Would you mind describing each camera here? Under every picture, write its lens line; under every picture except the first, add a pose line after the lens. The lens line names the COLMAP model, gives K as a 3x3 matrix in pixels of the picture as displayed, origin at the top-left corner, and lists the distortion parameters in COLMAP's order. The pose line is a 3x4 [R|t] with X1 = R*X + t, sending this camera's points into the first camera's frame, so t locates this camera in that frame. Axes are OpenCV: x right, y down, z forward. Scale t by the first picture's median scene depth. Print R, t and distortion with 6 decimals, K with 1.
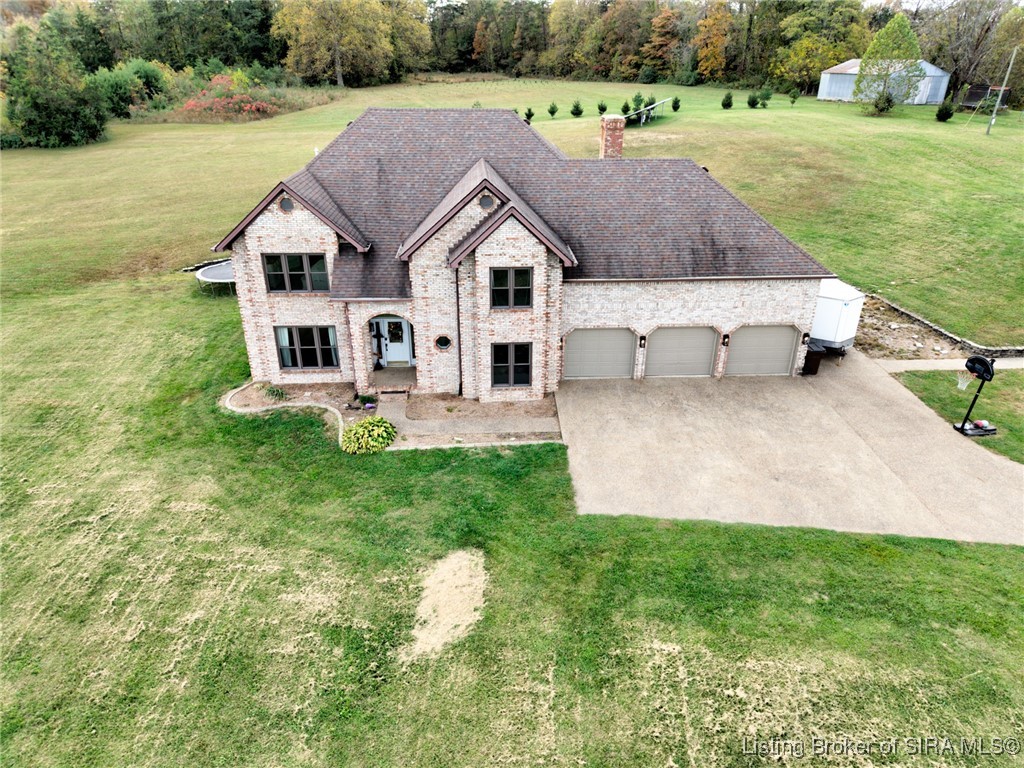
lens RADIAL K [[682.9, 0, 512.0], [0, 682.9, 384.0], [0, 0, 1]] dist [0.056682, -0.052256]
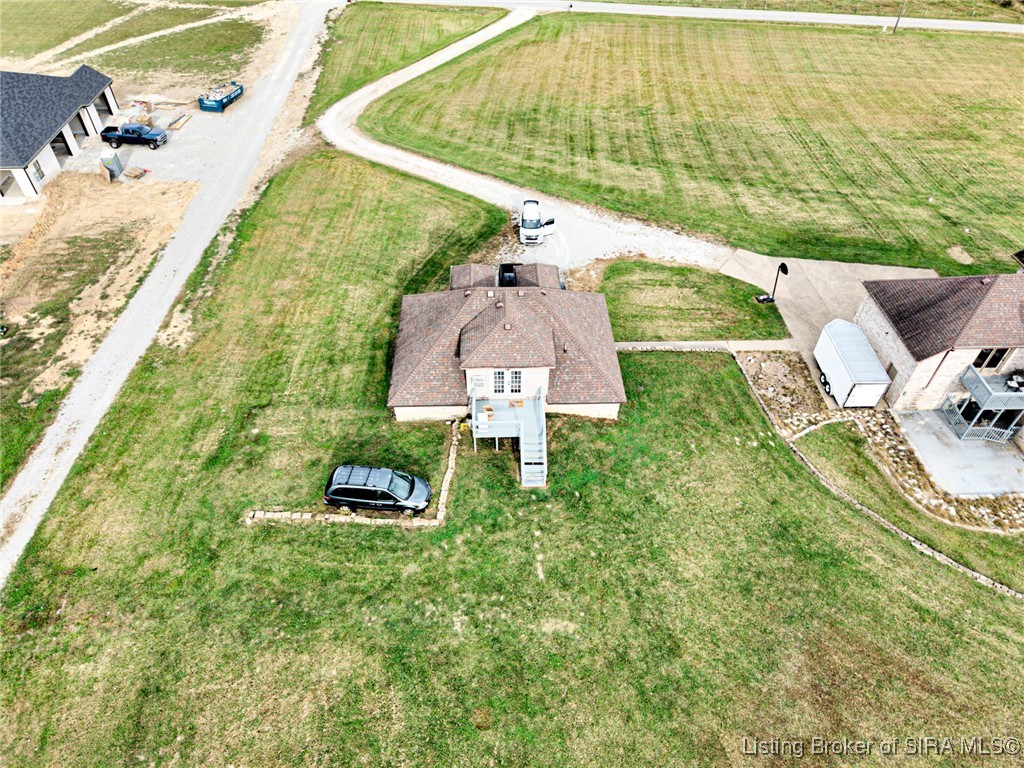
lens RADIAL K [[682.9, 0, 512.0], [0, 682.9, 384.0], [0, 0, 1]] dist [0.056682, -0.052256]
pose [[-0.999606, -0.027994, 0.001904, 1.386284], [-0.007958, 0.347918, 0.937491, -1.746943], [-0.026907, 0.937107, -0.348004, 1.930090]]
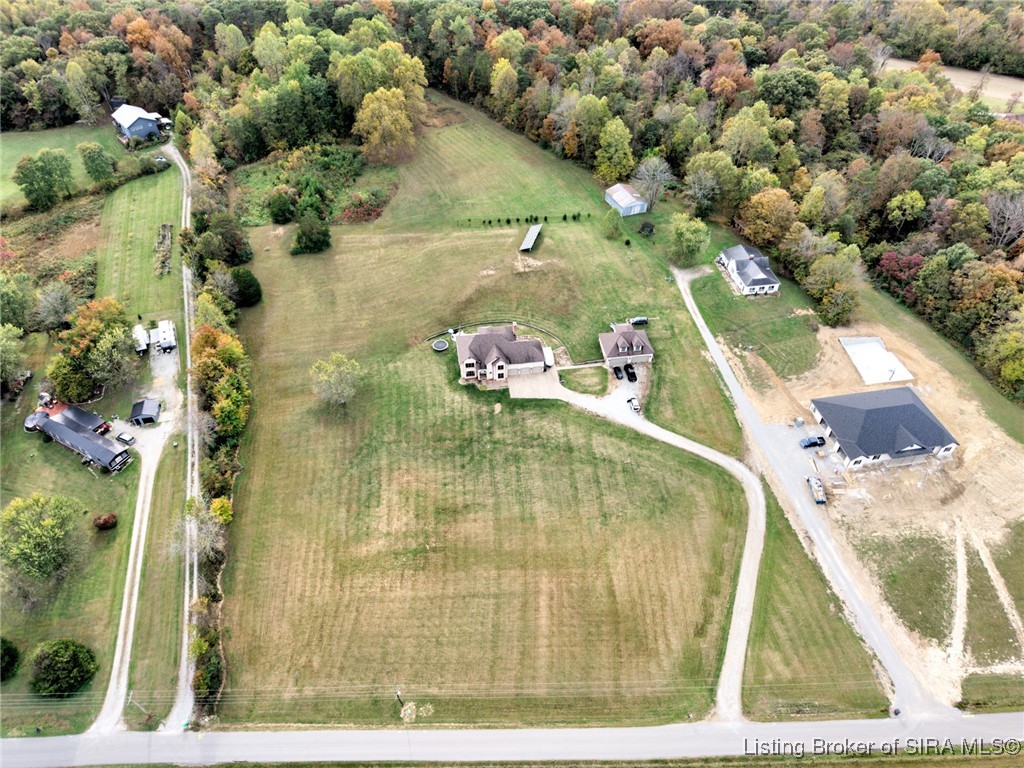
lens RADIAL K [[682.9, 0, 512.0], [0, 682.9, 384.0], [0, 0, 1]] dist [0.056682, -0.052256]
pose [[0.995830, -0.064476, 0.064543, -0.355342], [0.041382, 0.949742, 0.310287, -2.188759], [-0.081305, -0.306322, 0.948450, -5.892611]]
